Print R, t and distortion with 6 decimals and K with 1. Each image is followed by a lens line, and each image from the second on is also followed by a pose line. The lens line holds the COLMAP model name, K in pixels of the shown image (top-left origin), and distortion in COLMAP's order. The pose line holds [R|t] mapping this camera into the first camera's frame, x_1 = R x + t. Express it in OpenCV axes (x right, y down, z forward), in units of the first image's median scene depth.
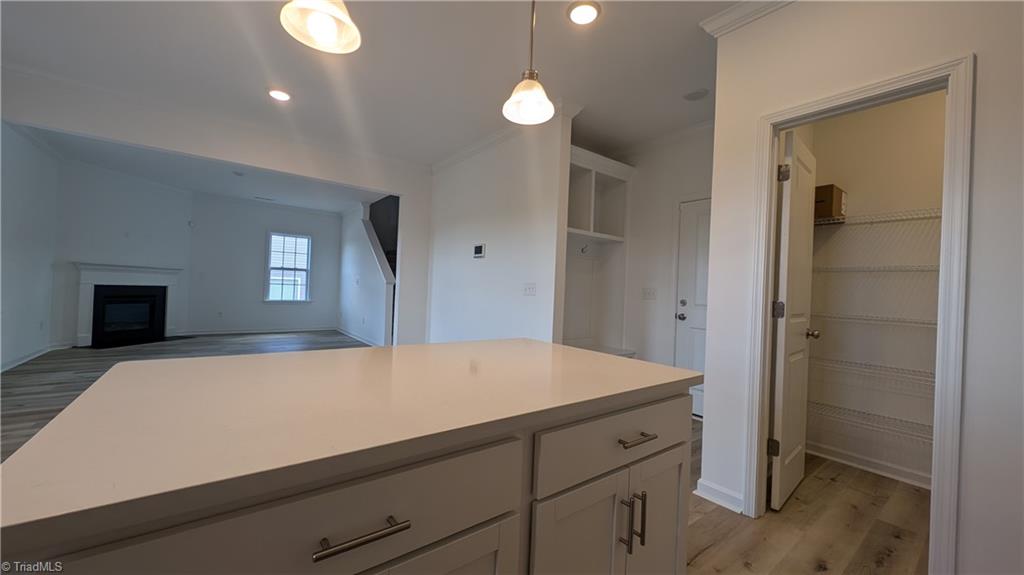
lens RADIAL K [[383.4, 0, 512.0], [0, 383.4, 287.5], [0, 0, 1]] dist [0.000678, -0.000281]
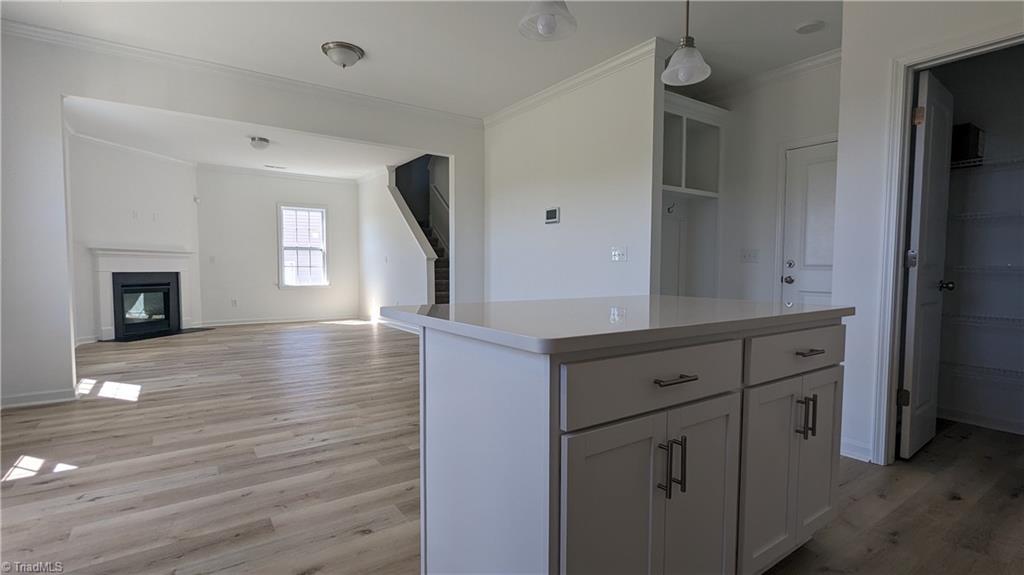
lens RADIAL K [[486.9, 0, 511.1], [0, 486.9, 301.3], [0, 0, 1]] dist [-0.001693, 0.010167]
pose [[0.998273, -0.034017, -0.047892, -0.133463], [0.037402, 0.996728, 0.071649, 0.018376], [0.045298, -0.073317, 0.996279, -0.146139]]
